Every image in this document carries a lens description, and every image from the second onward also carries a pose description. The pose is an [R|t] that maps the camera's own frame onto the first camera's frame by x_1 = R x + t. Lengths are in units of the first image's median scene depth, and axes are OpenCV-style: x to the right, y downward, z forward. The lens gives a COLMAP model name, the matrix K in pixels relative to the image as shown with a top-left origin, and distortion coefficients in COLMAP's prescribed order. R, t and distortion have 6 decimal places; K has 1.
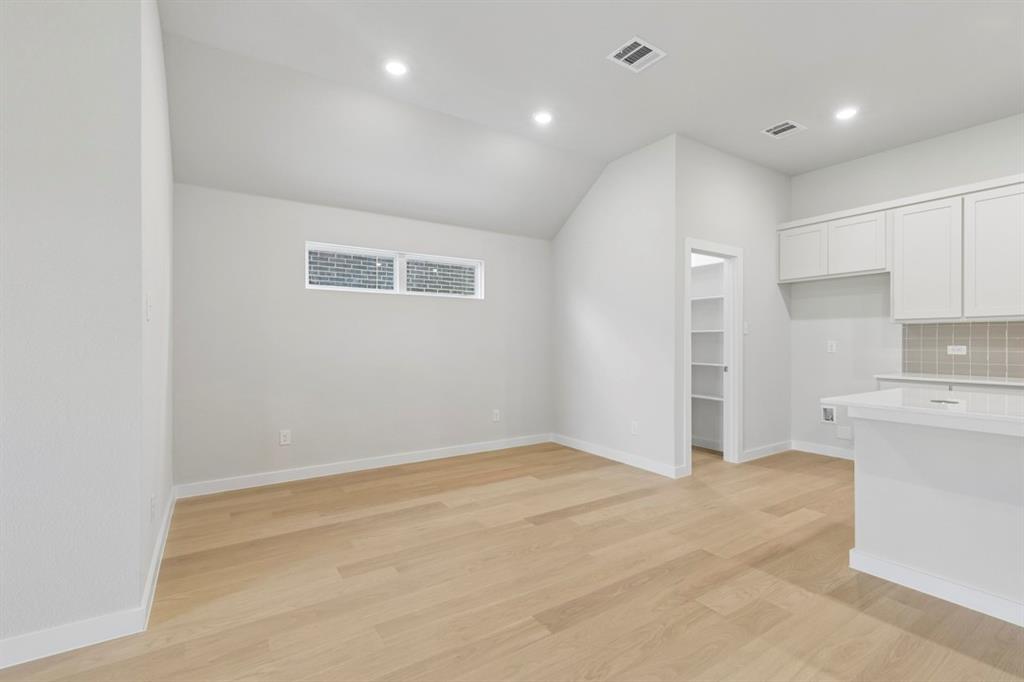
lens RADIAL K [[461.3, 0, 520.0], [0, 461.3, 334.4], [0, 0, 1]] dist [0.000588, 0.000204]
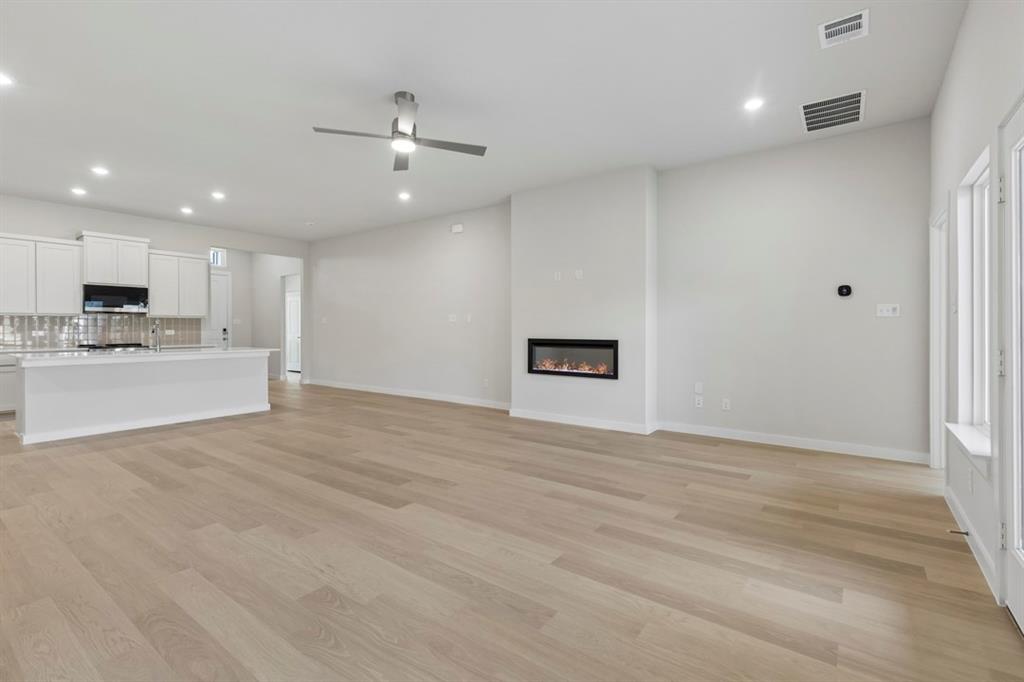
lens RADIAL K [[461.3, 0, 520.0], [0, 461.3, 334.4], [0, 0, 1]] dist [0.000588, 0.000204]
pose [[-0.343889, -0.020515, 0.938786, -1.258026], [-0.020188, 0.999692, 0.014451, -0.021120], [-0.938793, -0.013982, -0.344197, -0.198481]]
